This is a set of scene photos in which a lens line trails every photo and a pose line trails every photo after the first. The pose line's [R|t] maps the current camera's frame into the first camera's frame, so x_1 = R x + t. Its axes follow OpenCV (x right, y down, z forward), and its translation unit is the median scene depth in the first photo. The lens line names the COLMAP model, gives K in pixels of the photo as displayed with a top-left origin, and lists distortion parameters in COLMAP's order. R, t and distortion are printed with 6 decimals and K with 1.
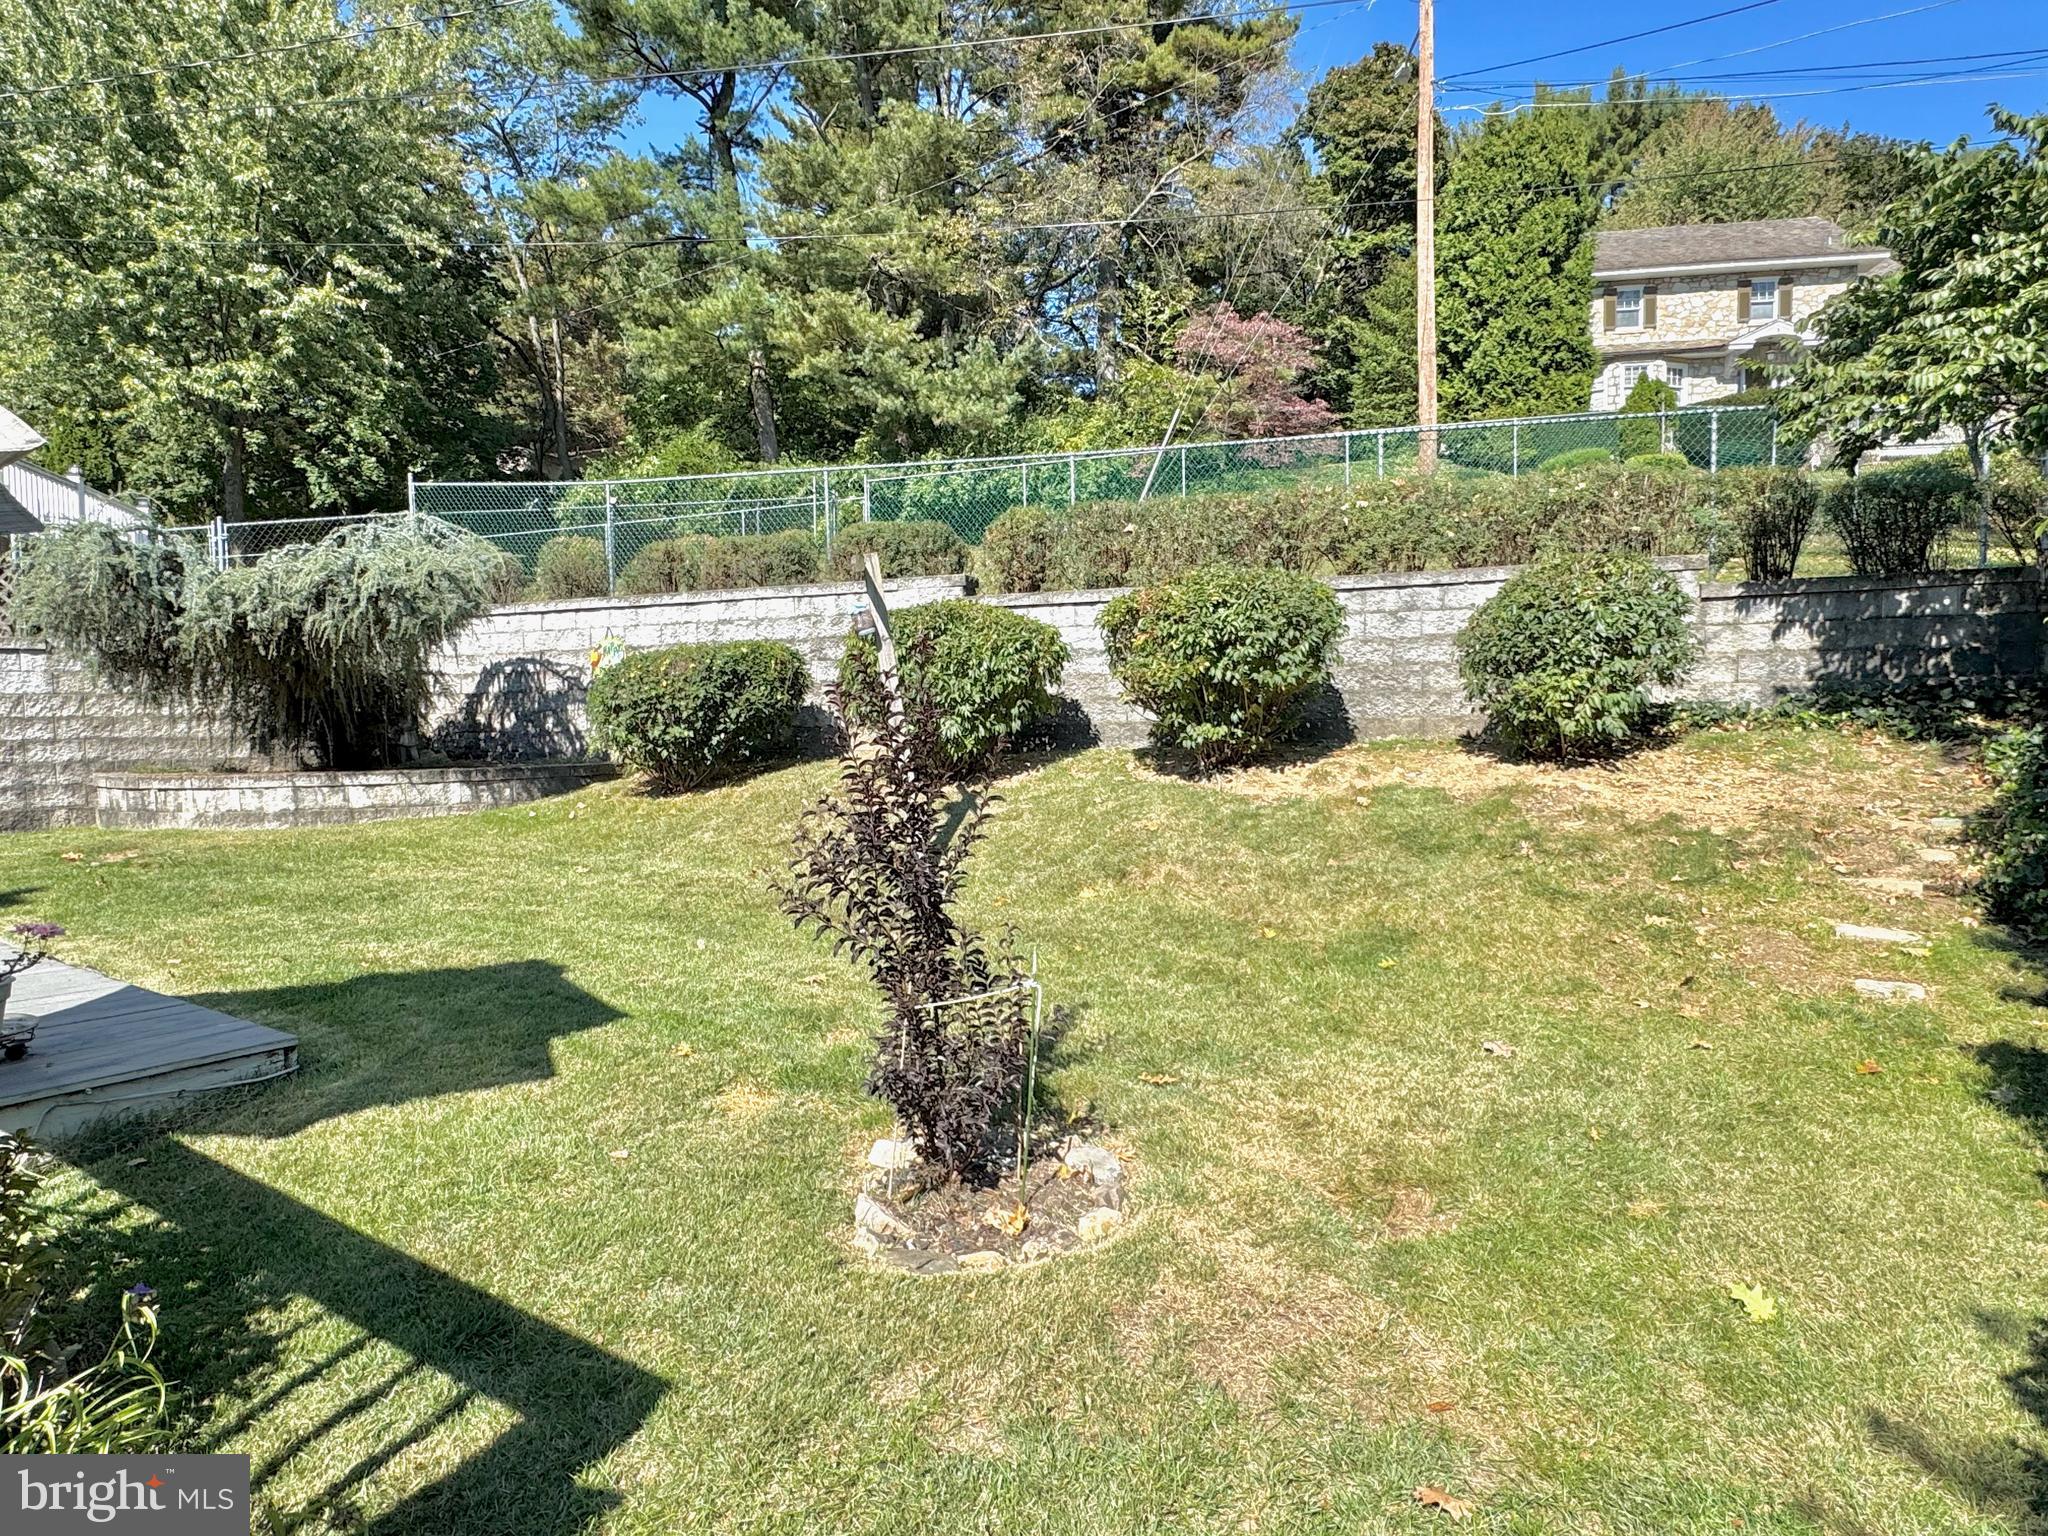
lens RADIAL K [[1167.3, 0, 1016.7], [0, 1167.3, 778.7], [0, 0, 1]] dist [0.003084, -0.004394]
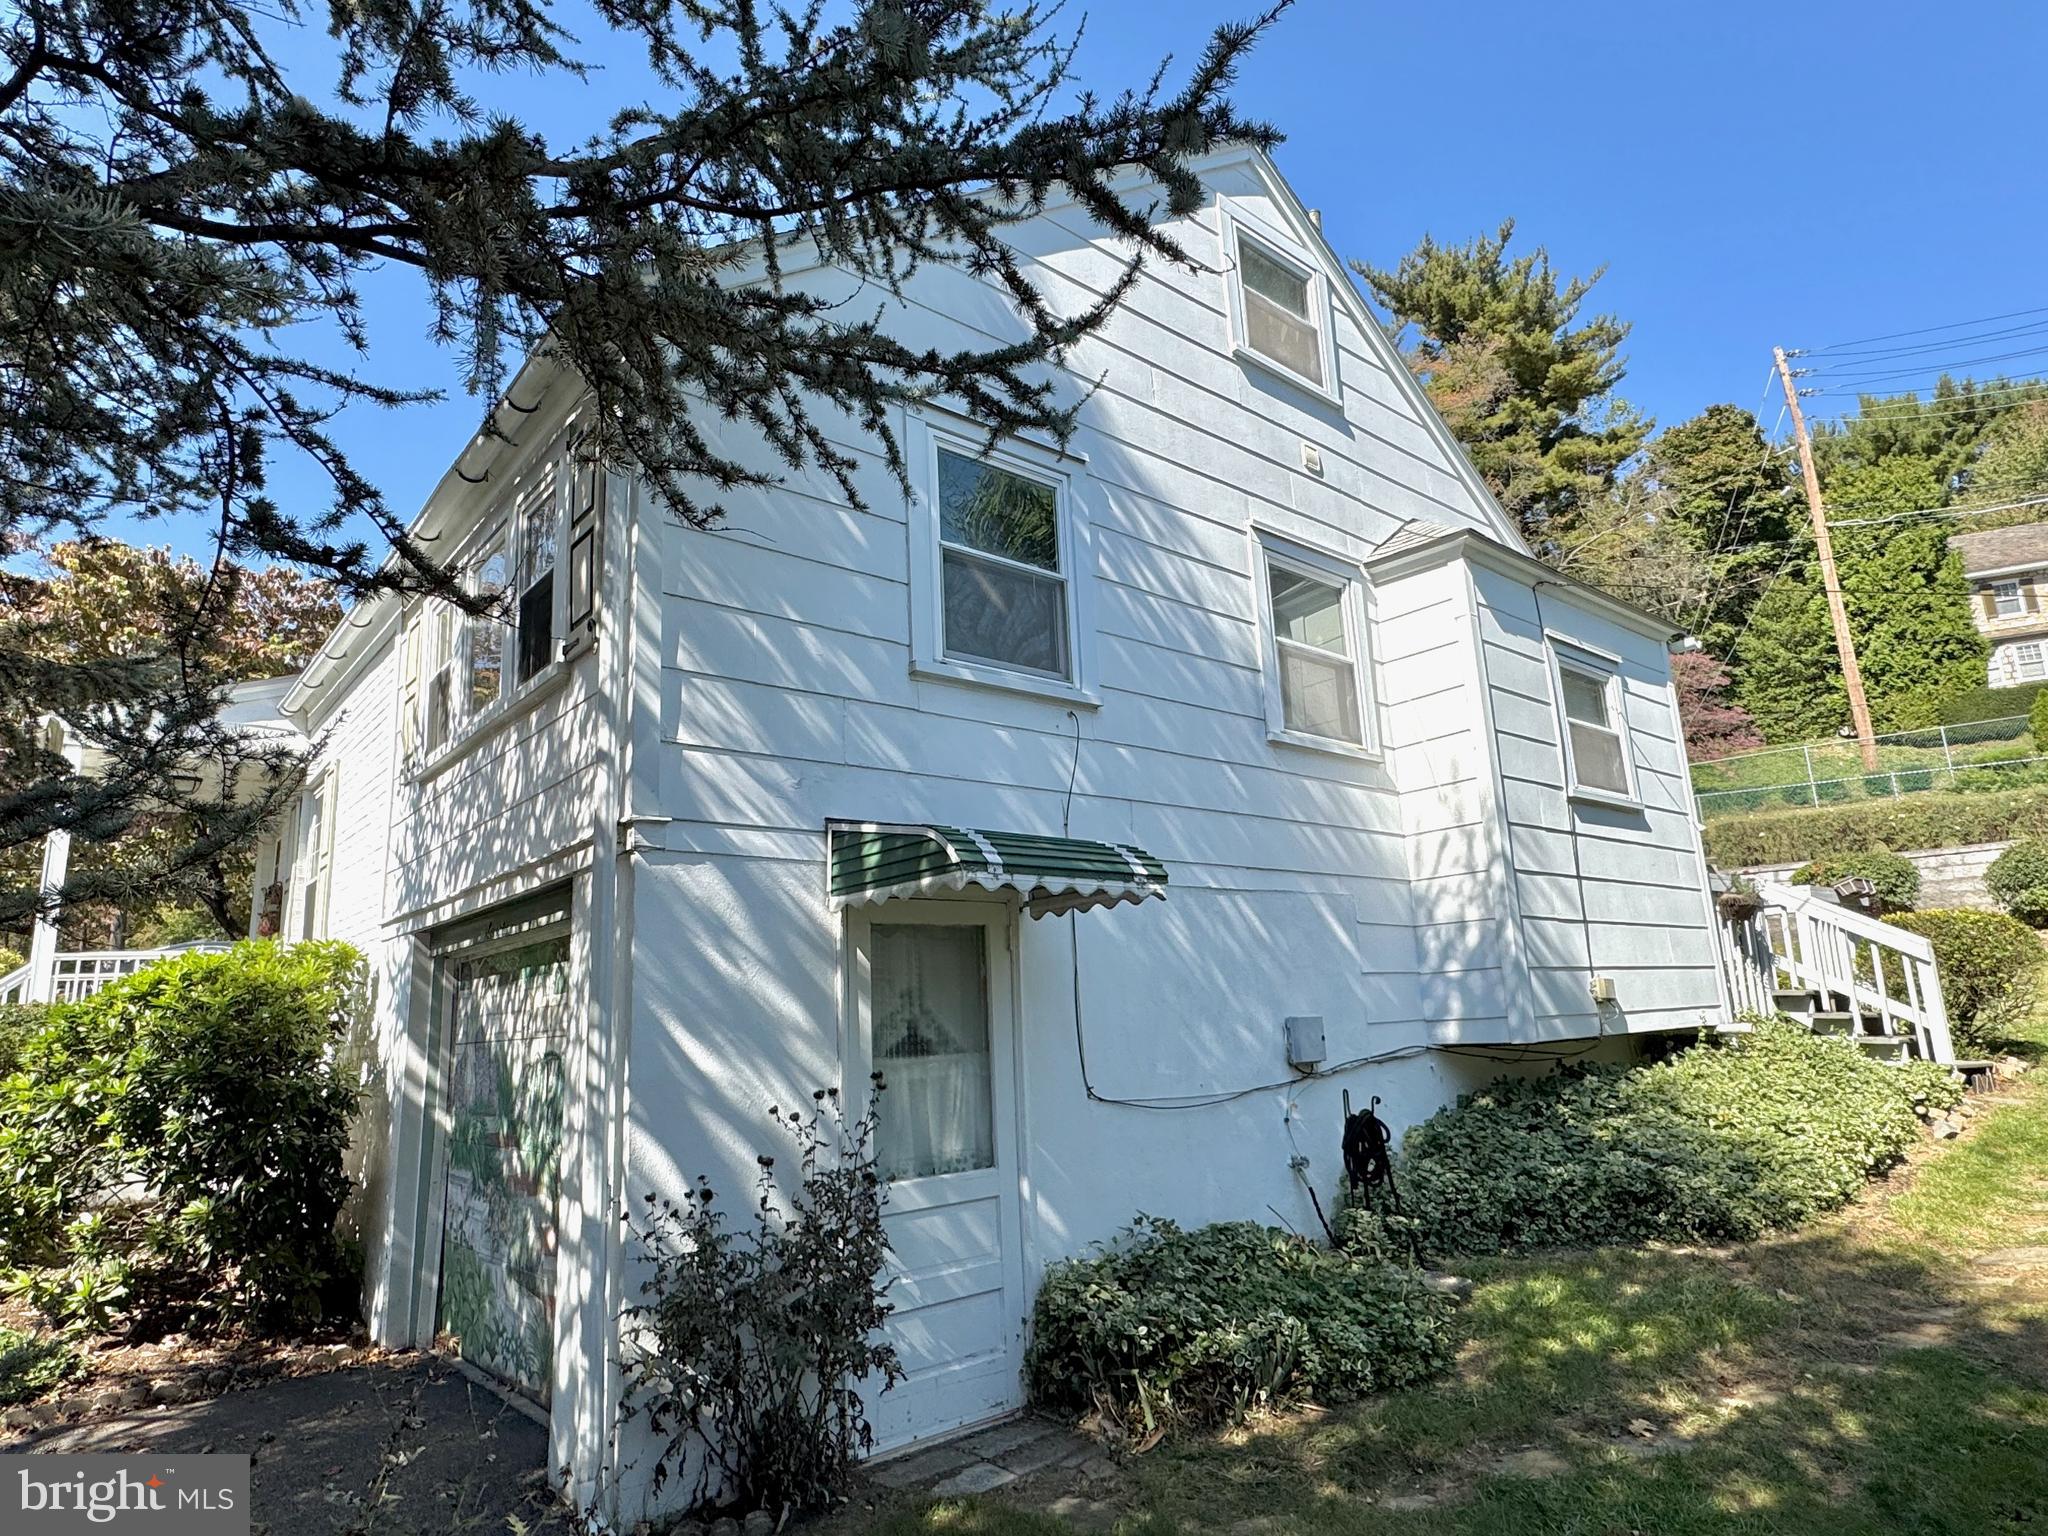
lens RADIAL K [[1167.3, 0, 1023.5], [0, 1167.3, 775.1], [0, 0, 1]] dist [0.003084, -0.004394]
pose [[0.966354, -0.083079, -0.243429, -0.158120], [0.018900, 0.966778, -0.254917, 0.042551], [0.256520, 0.241739, 0.935820, -0.302949]]
